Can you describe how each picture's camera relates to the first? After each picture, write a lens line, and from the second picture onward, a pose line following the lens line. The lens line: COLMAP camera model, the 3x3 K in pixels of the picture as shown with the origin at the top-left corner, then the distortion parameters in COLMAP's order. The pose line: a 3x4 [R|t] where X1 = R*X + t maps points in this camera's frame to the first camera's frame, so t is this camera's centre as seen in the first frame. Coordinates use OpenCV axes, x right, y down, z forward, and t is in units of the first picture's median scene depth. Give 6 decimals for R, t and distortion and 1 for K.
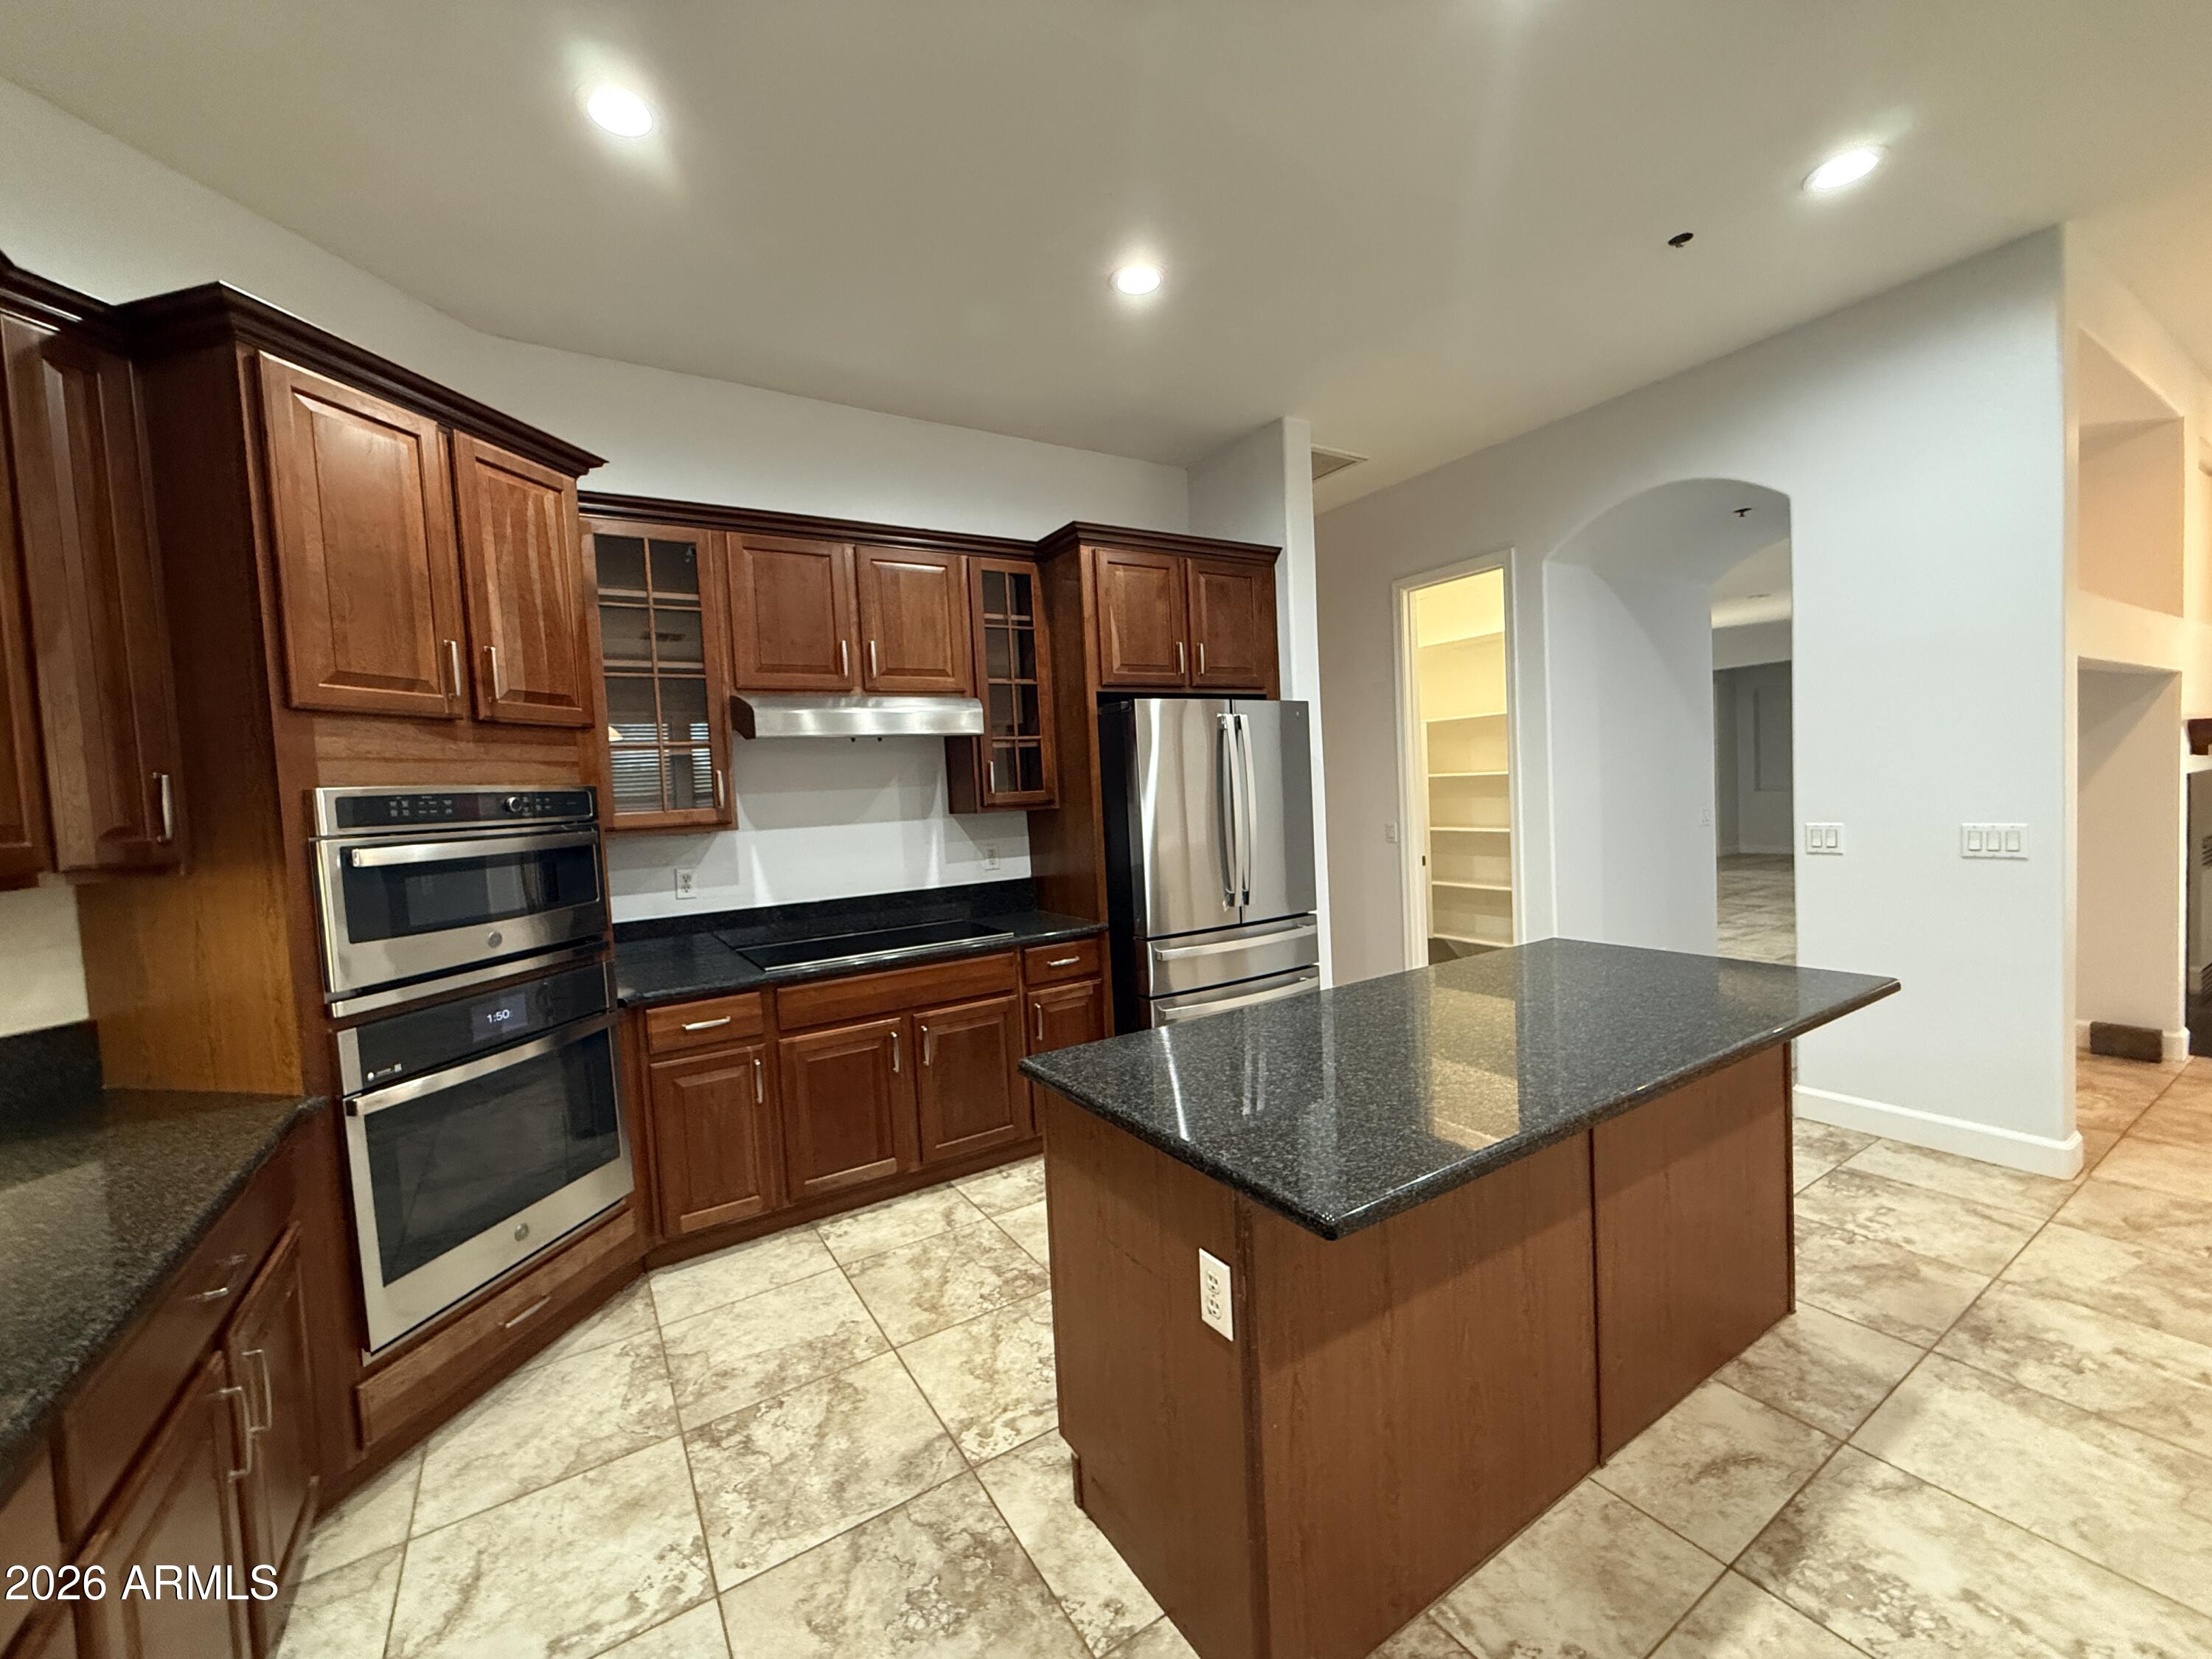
lens RADIAL K [[885.1, 0, 1106.8], [0, 885.1, 828.9], [0, 0, 1]] dist [-0.001387, 0.000528]
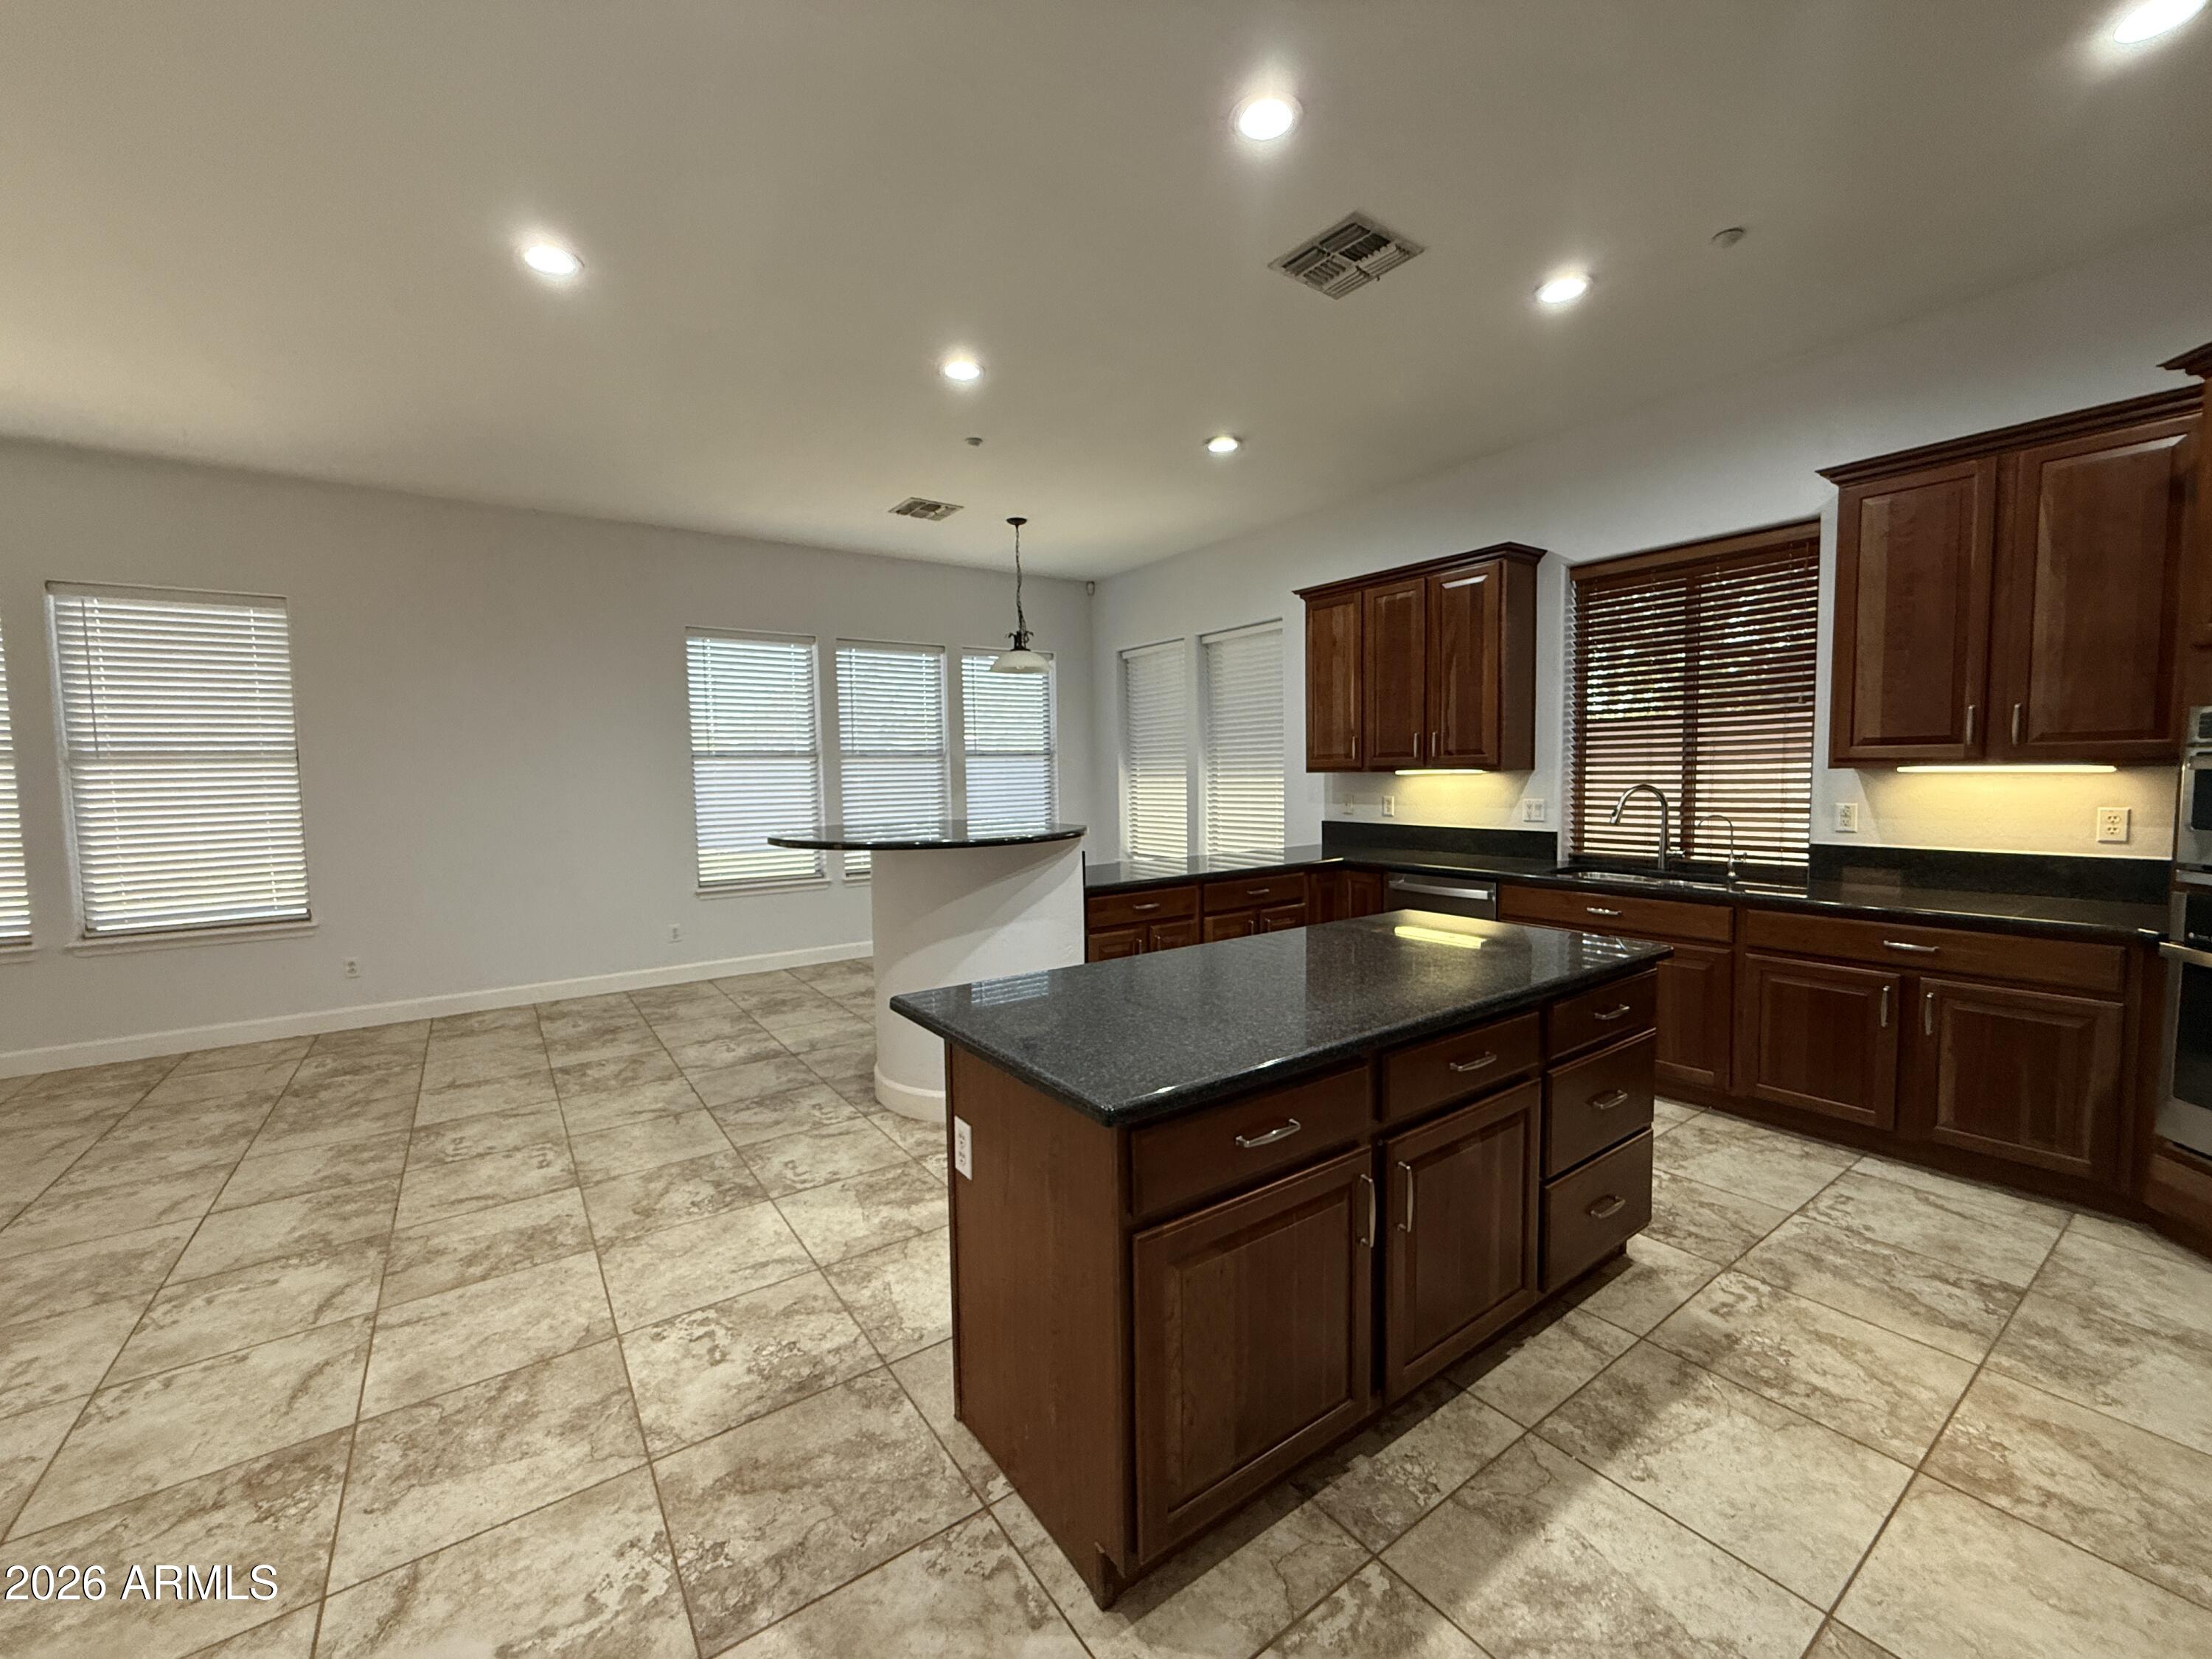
lens RADIAL K [[885.1, 0, 1105.4], [0, 885.1, 832.7], [0, 0, 1]] dist [-0.001387, 0.000528]
pose [[-0.996171, 0.071823, -0.049841, 0.510478], [0.065555, 0.990887, 0.117667, -0.077300], [0.057838, 0.113949, -0.991802, 1.427930]]
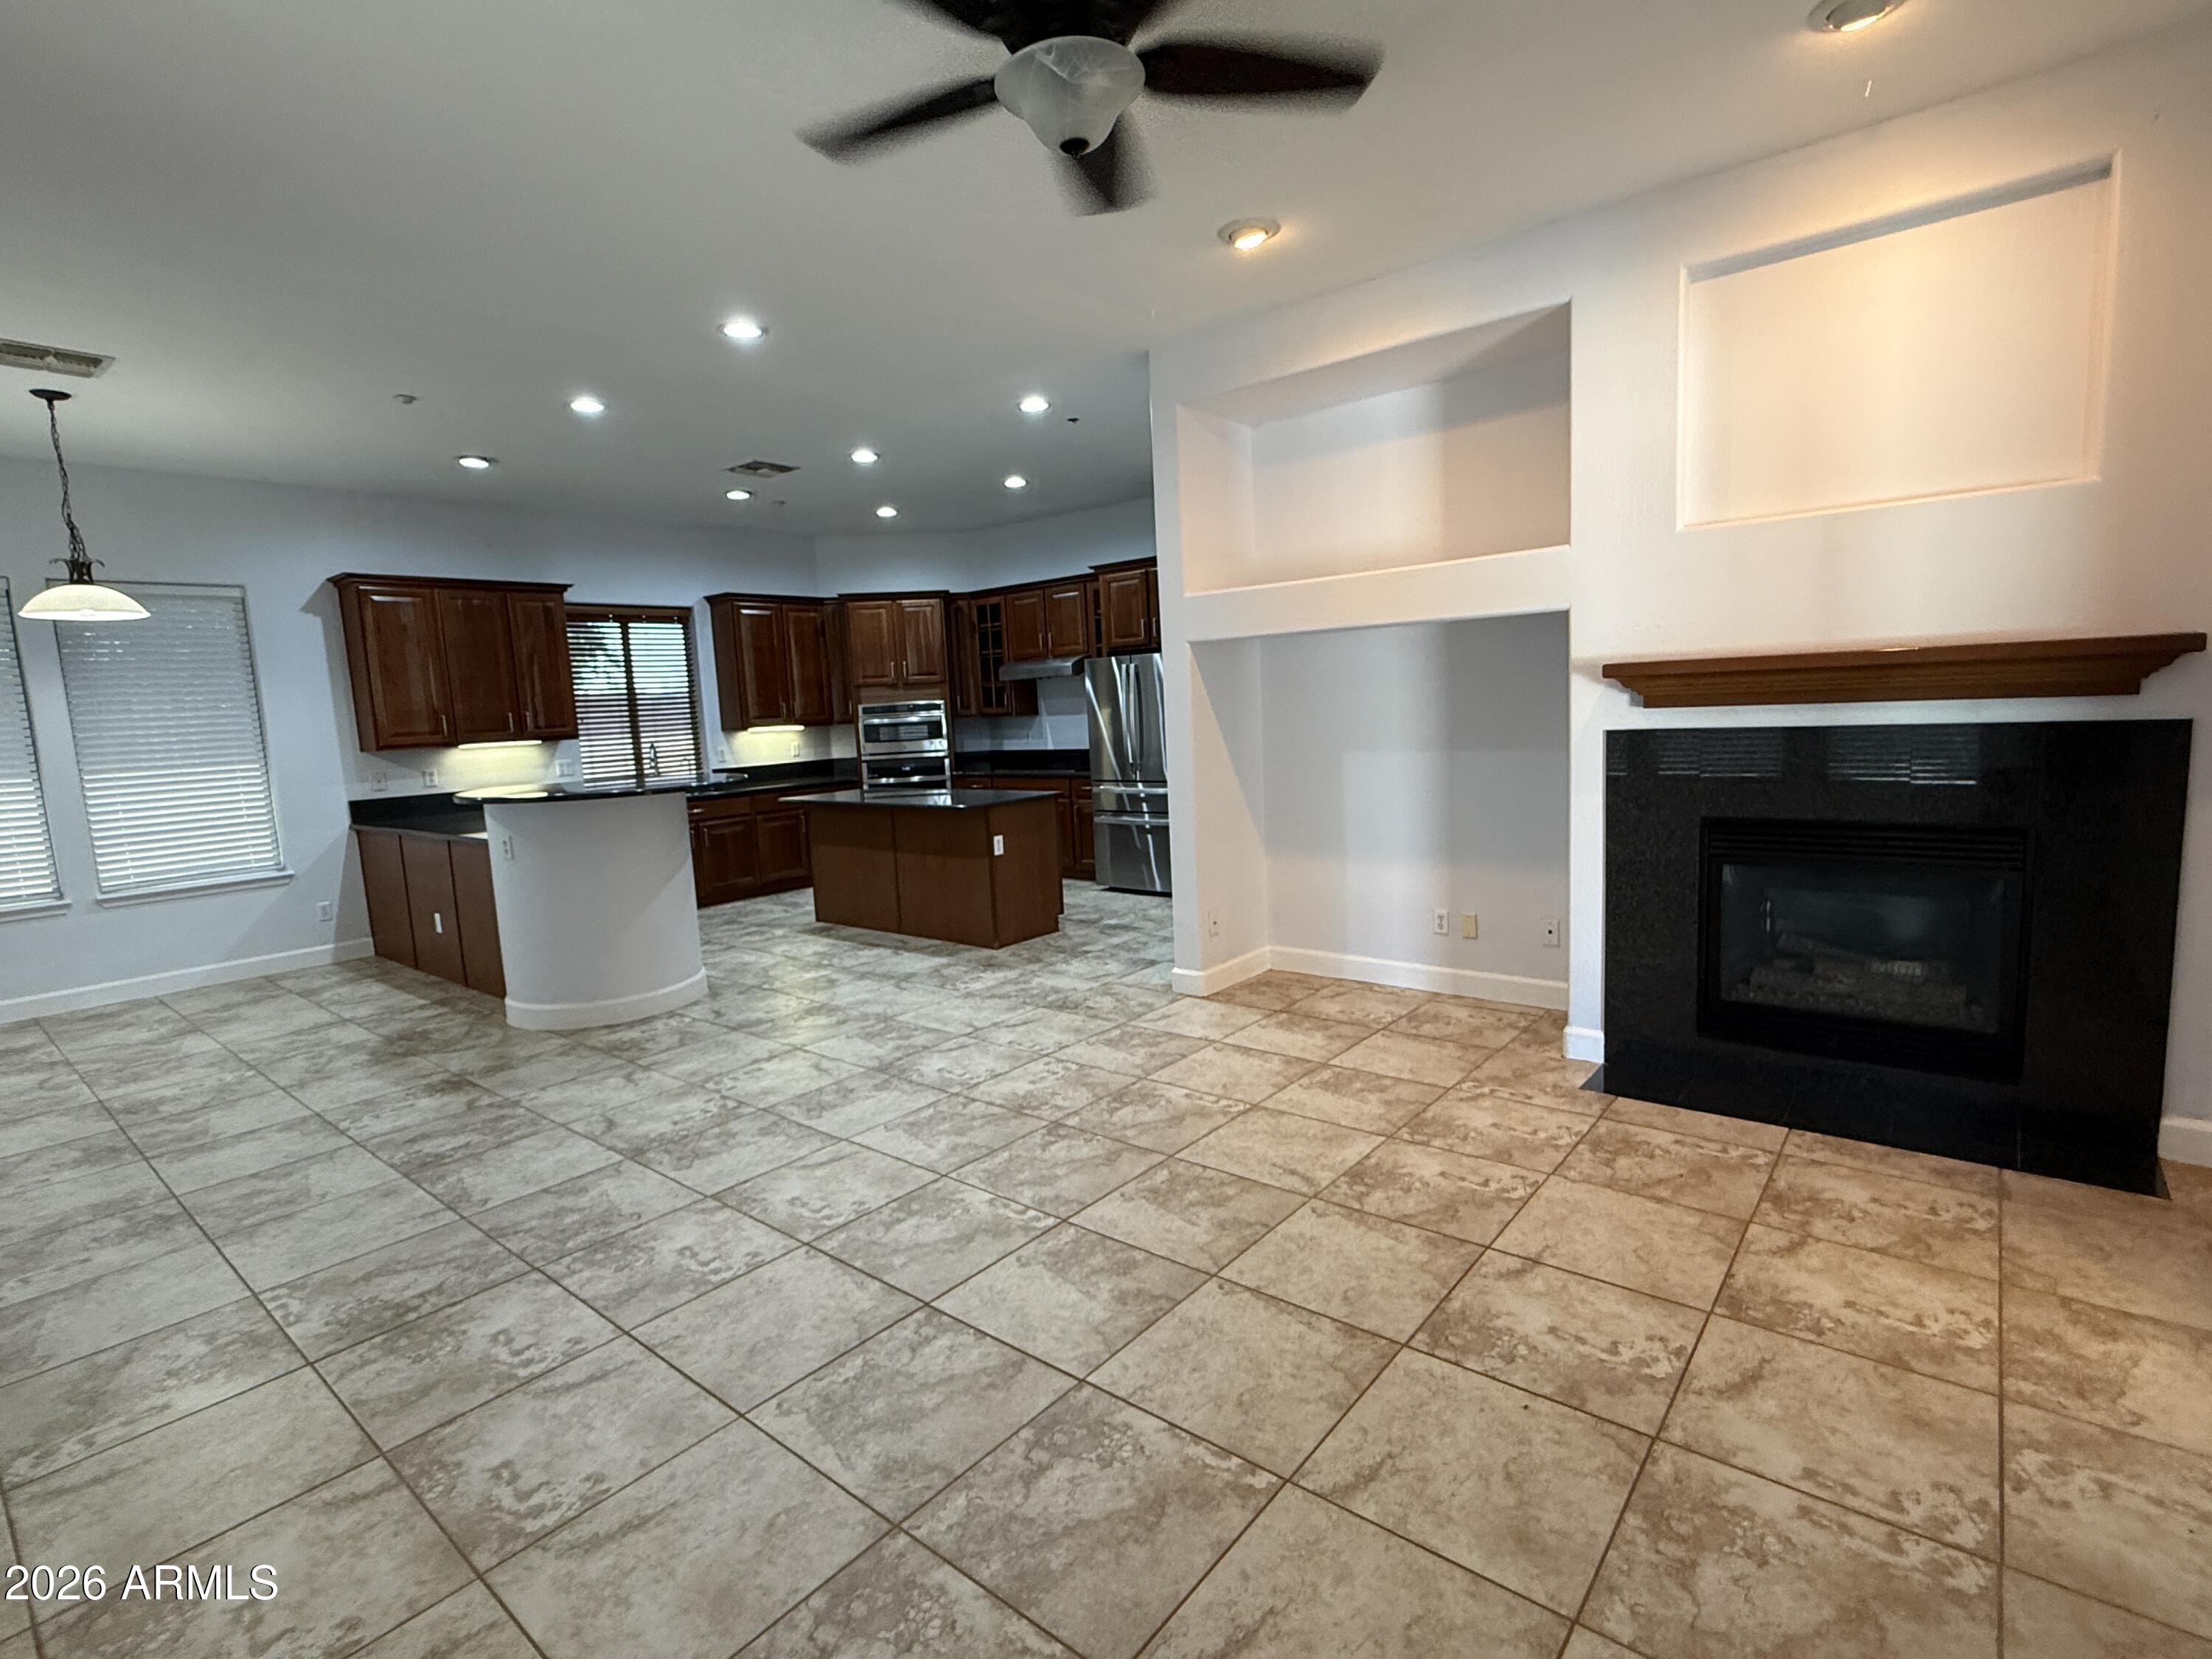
lens RADIAL K [[1060.0, 0, 1104.9], [0, 1060.0, 832.7], [0, 0, 1]] dist [0.000292, -0.000683]
pose [[0.311896, 0.153291, -0.937669, 2.749581], [-0.009554, 0.987355, 0.158236, -0.163333], [0.950068, -0.040395, 0.309416, 0.337662]]
